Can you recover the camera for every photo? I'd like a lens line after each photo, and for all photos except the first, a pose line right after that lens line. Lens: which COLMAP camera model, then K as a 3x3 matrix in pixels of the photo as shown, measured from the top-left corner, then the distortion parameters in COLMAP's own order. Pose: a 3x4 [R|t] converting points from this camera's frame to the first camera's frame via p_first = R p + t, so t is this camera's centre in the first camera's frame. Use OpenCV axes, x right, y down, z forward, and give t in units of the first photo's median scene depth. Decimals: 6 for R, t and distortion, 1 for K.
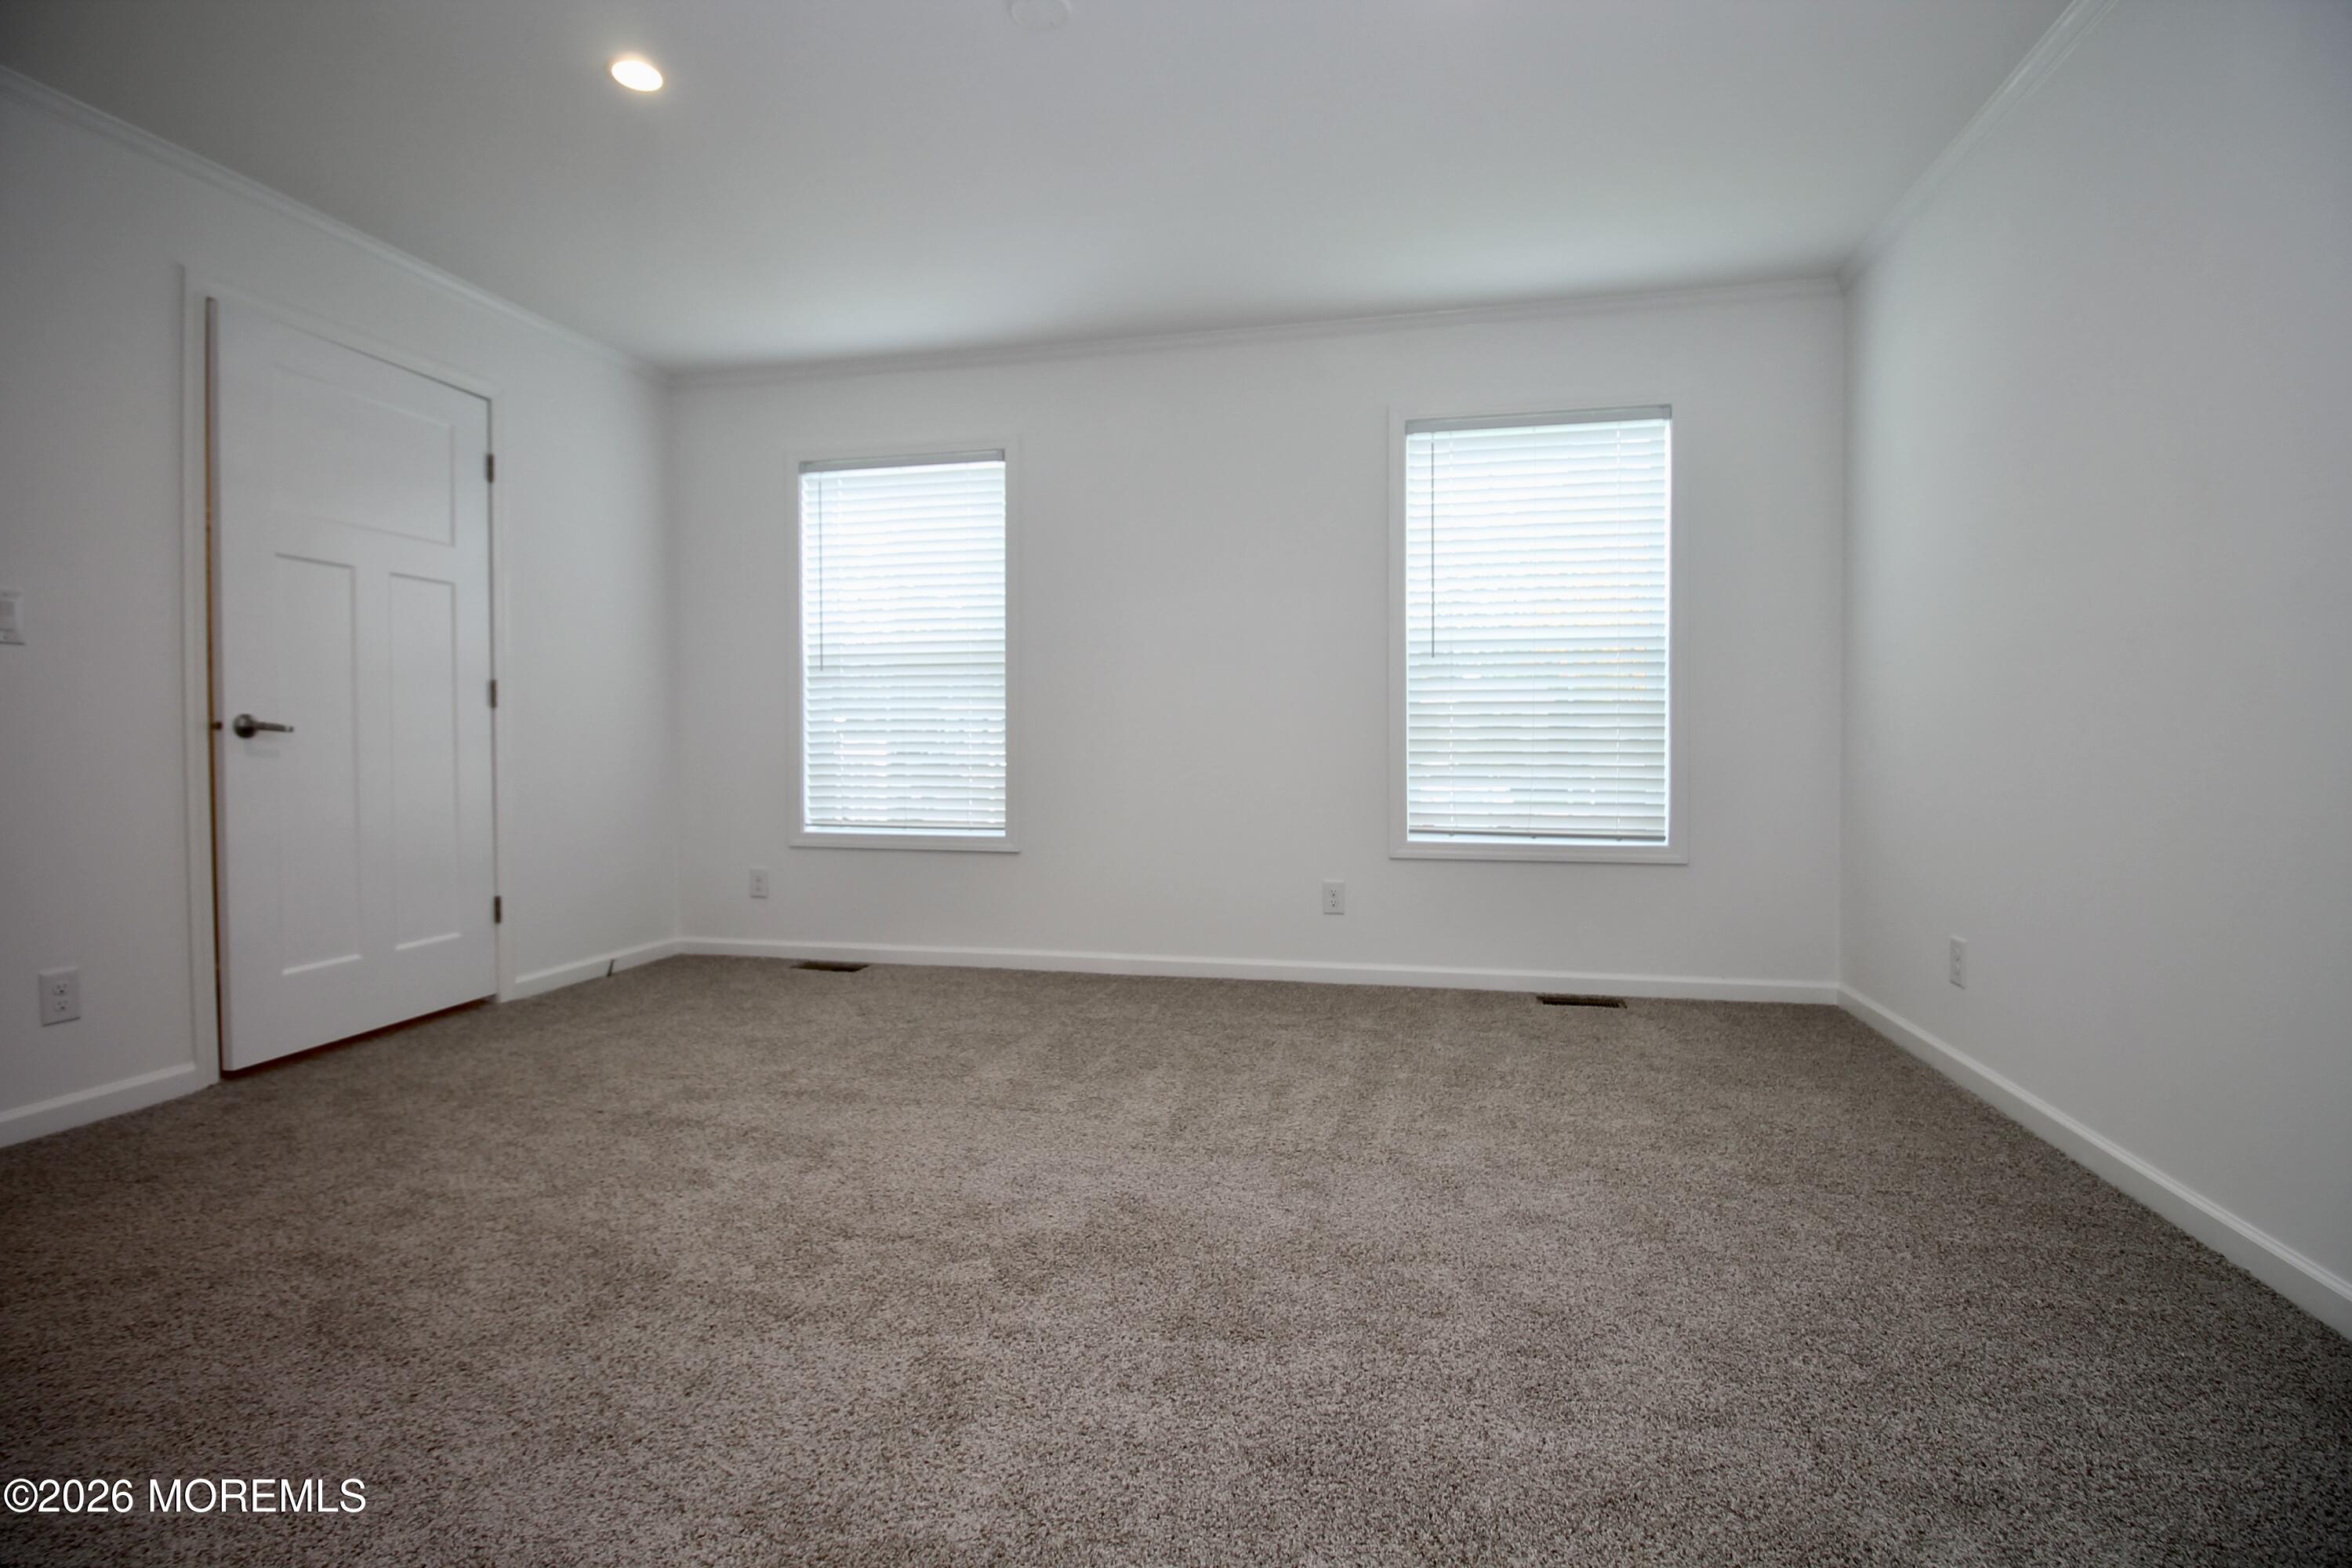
lens RADIAL K [[910.1, 0, 1178.5], [0, 910.1, 757.8], [0, 0, 1]] dist [-0.013138, -0.000037]
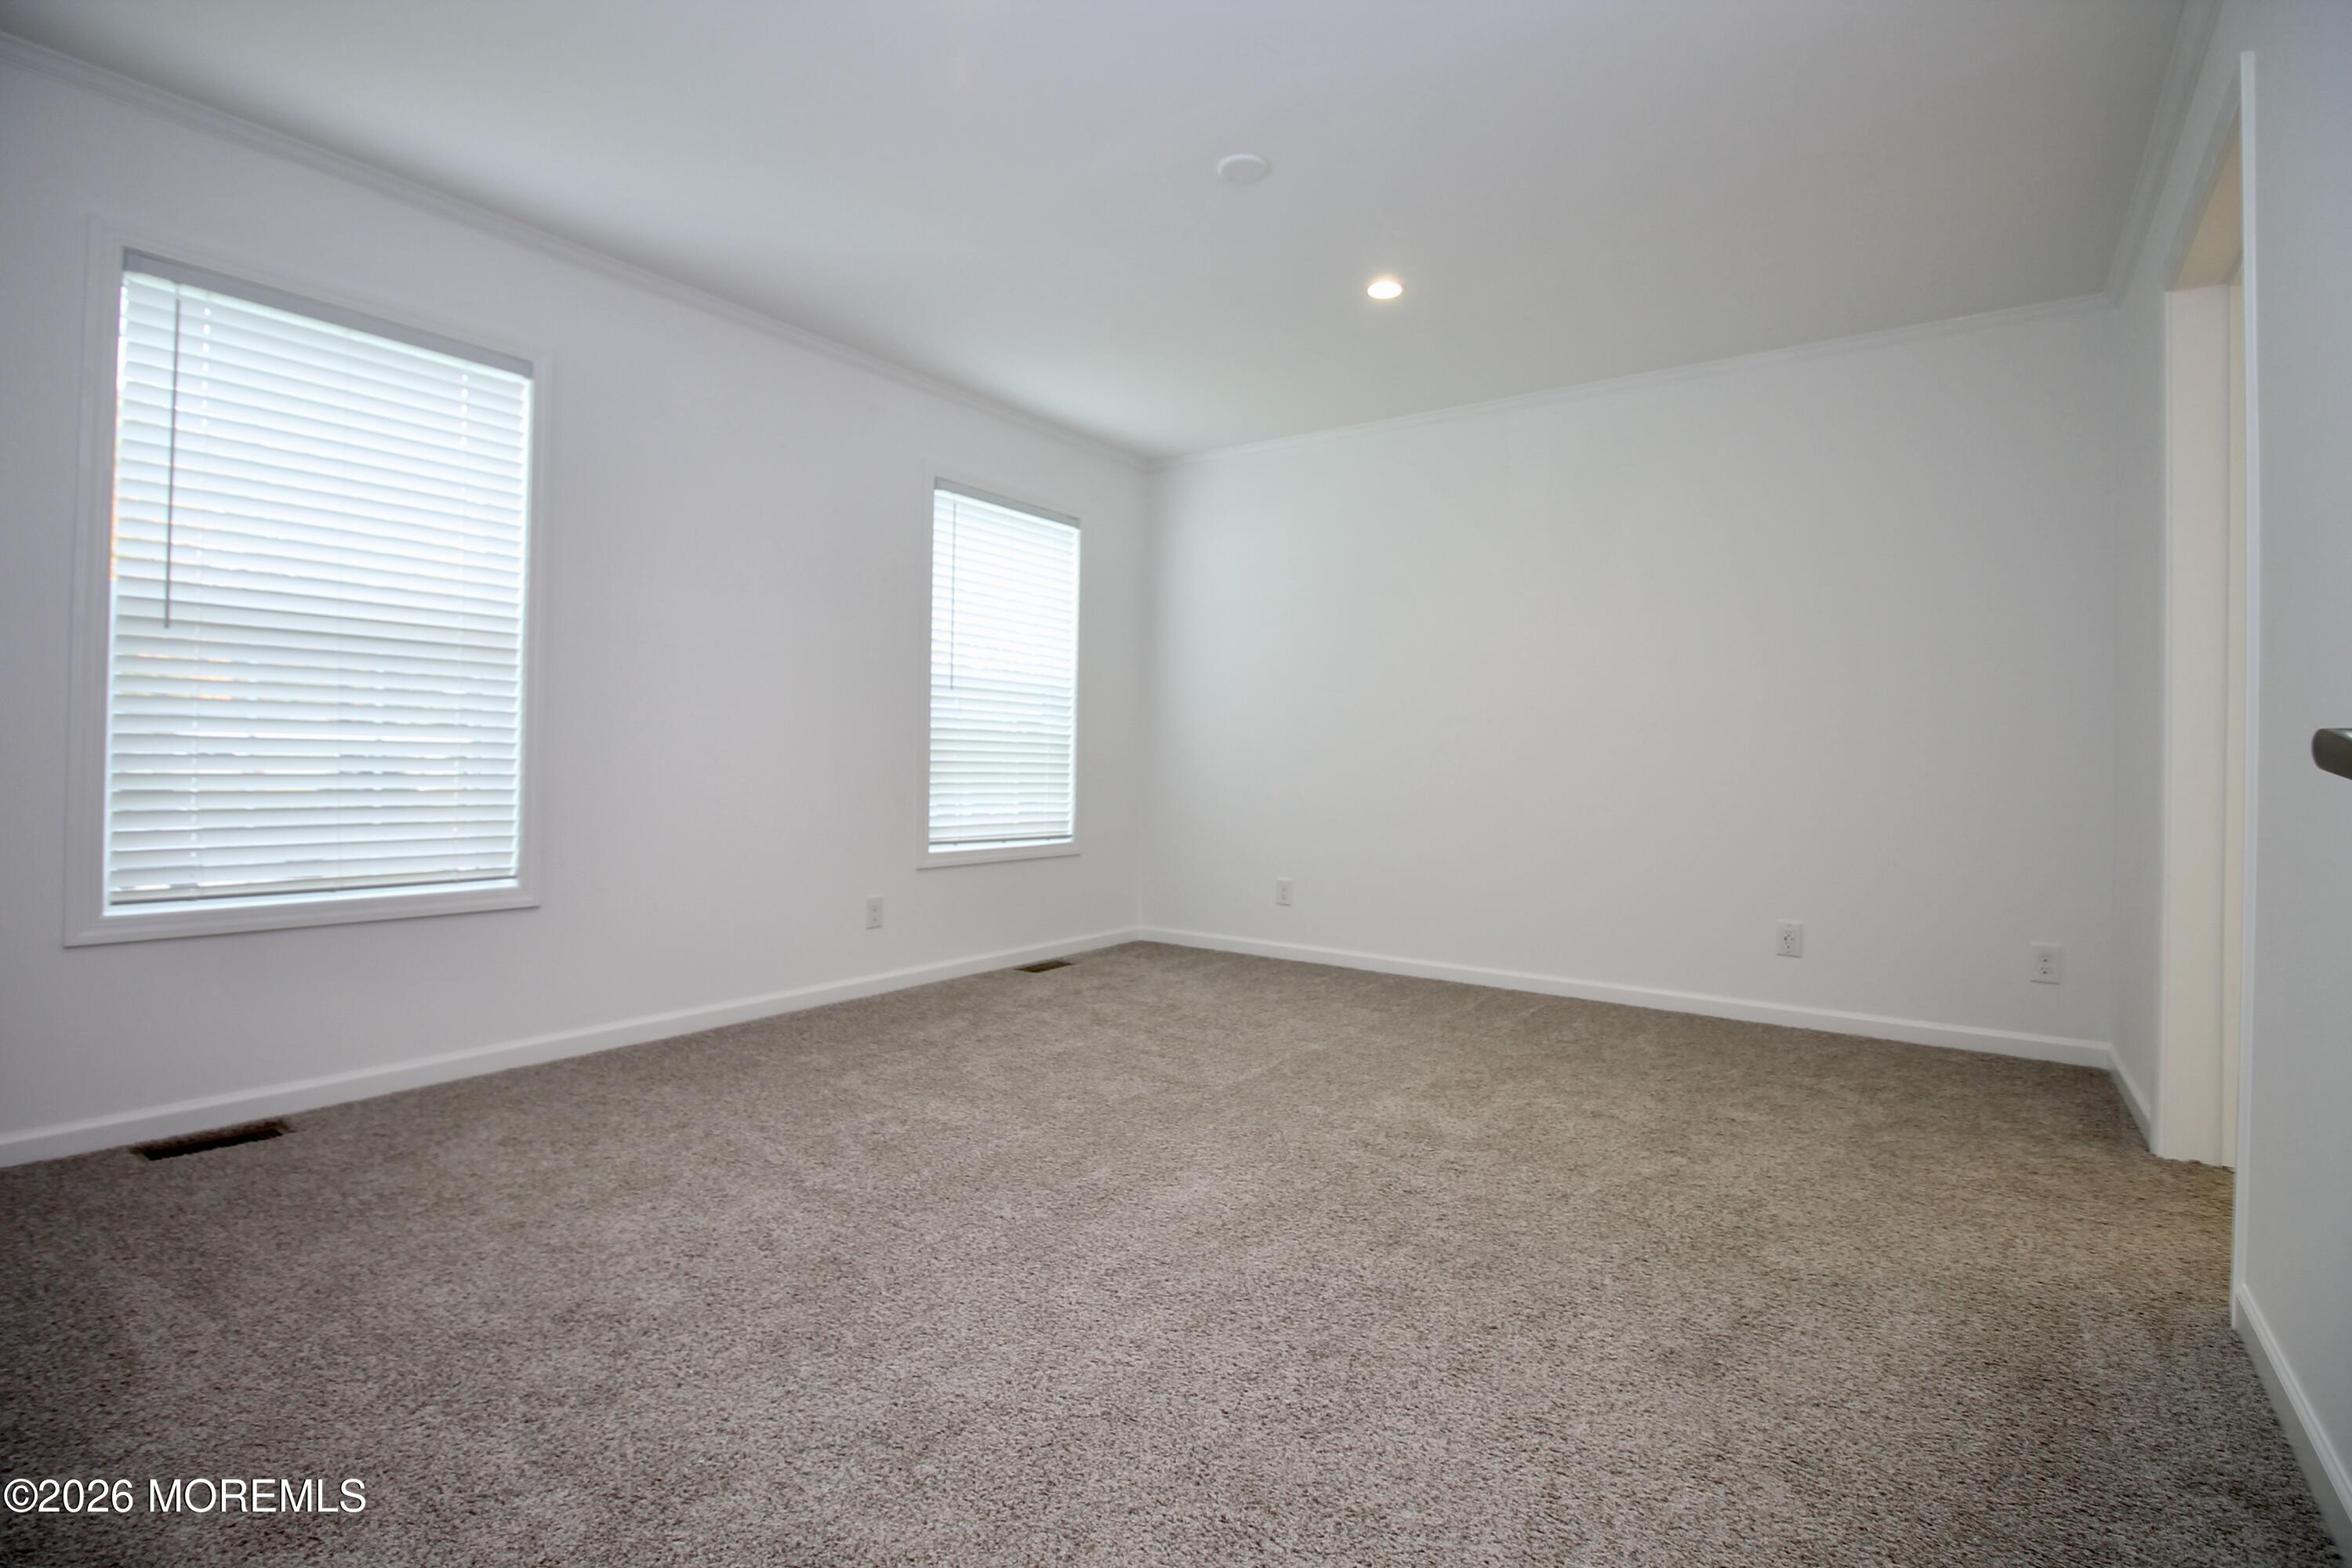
lens RADIAL K [[1102.0, 0, 1176.4], [0, 1102.0, 756.3], [0, 0, 1]] dist [-0.001776, -0.012262]
pose [[0.420939, 0.013768, 0.906985, -0.847293], [0.005744, 0.999824, -0.017843, 0.000201], [-0.907071, 0.012720, 0.420786, 0.159700]]
